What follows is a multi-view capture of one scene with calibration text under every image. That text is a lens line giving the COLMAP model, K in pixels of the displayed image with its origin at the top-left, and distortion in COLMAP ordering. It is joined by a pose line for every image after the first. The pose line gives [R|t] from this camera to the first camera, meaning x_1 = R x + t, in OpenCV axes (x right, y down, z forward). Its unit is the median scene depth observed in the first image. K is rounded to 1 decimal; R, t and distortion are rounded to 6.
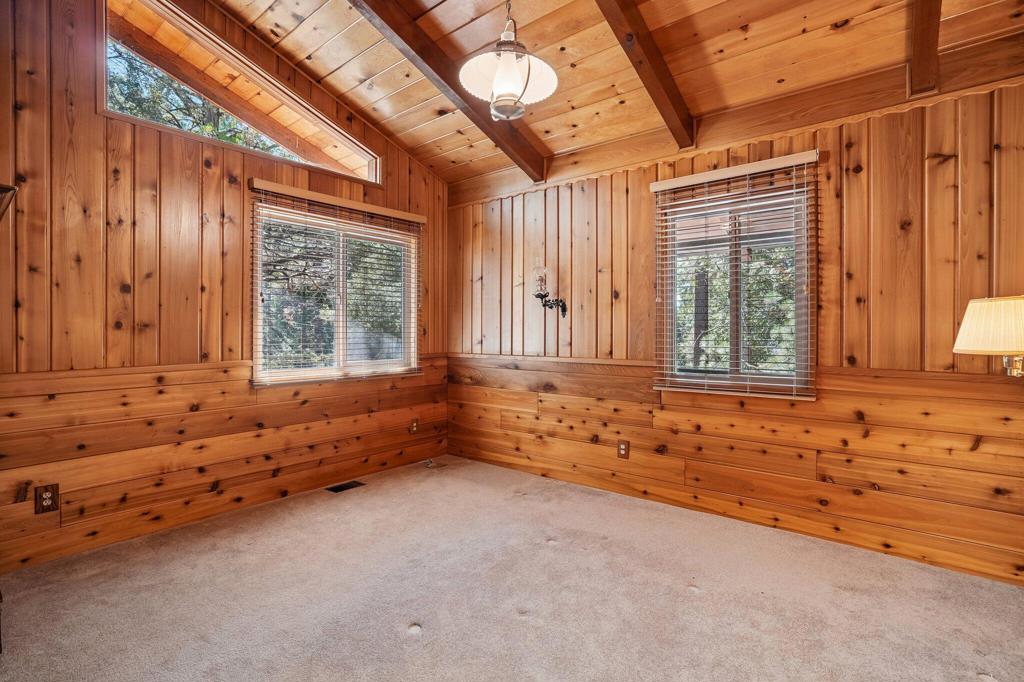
lens RADIAL K [[490.9, 0, 512.4], [0, 490.9, 337.4], [0, 0, 1]] dist [-0.047712, 0.014297]
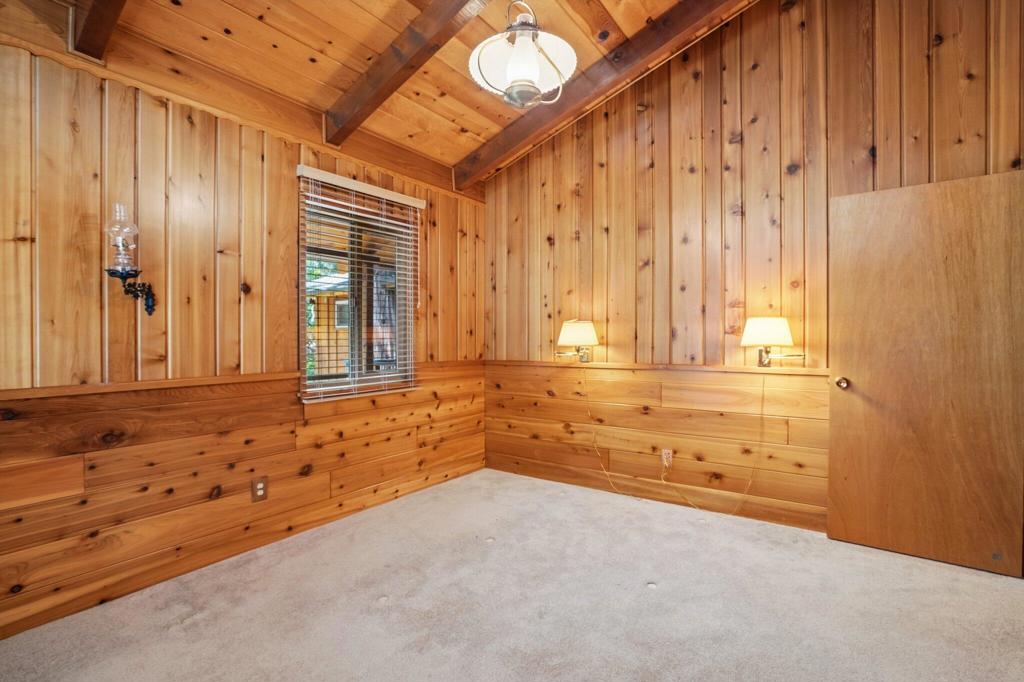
lens RADIAL K [[490.9, 0, 510.0], [0, 490.9, 343.5], [0, 0, 1]] dist [-0.047712, 0.014297]
pose [[-0.089589, -0.021801, 0.995740, -0.603315], [0.005585, 0.999734, 0.022391, -0.018670], [-0.995963, 0.007567, -0.089443, 0.711747]]
